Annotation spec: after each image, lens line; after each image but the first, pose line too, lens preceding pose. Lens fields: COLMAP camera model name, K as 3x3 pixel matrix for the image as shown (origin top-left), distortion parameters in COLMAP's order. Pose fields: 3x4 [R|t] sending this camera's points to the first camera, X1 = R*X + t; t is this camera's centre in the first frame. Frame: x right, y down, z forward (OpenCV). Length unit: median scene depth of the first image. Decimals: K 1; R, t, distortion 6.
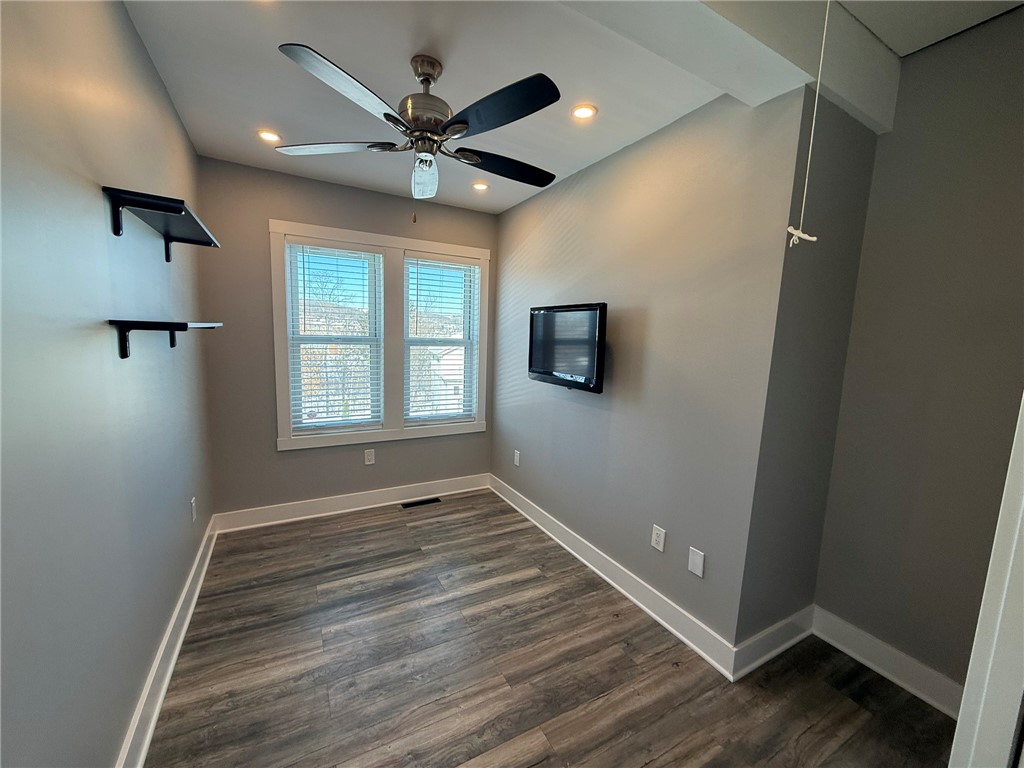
lens RADIAL K [[405.7, 0, 509.2], [0, 405.7, 379.5], [0, 0, 1]] dist [-0.002843, 0.000625]
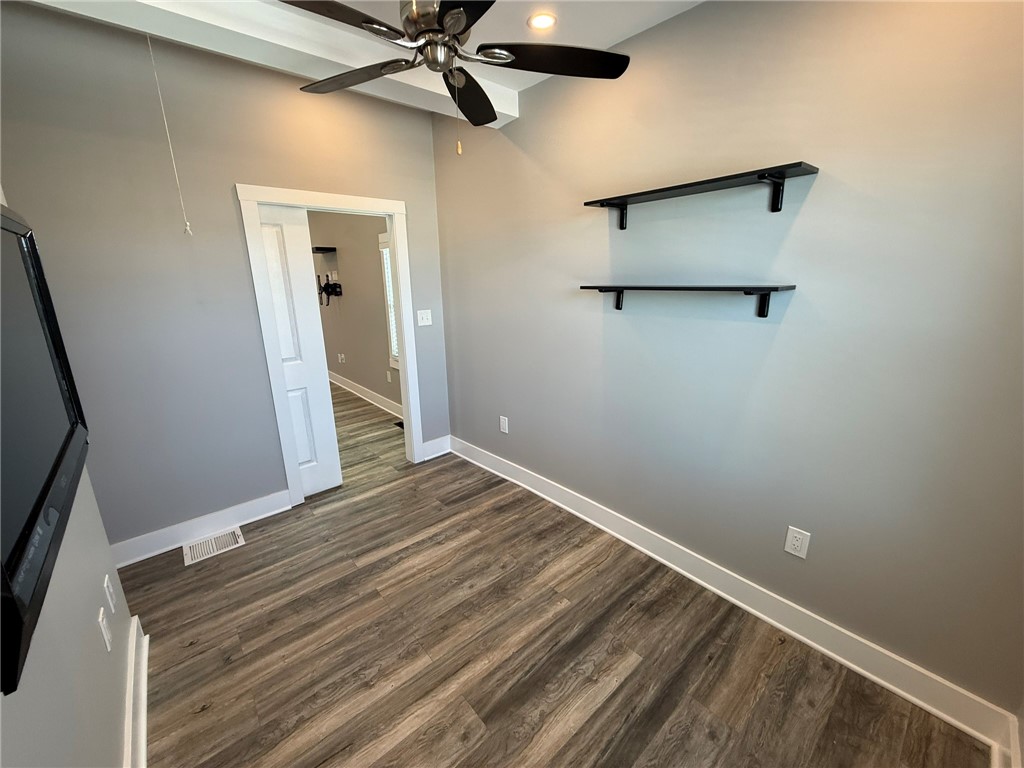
lens RADIAL K [[405.7, 0, 517.8], [0, 405.7, 378.0], [0, 0, 1]] dist [-0.002843, 0.000625]
pose [[-0.972524, 0.037570, -0.229753, -0.125306], [-0.044680, 0.938426, 0.342580, -0.221370], [0.228476, 0.343433, -0.910962, 1.612711]]
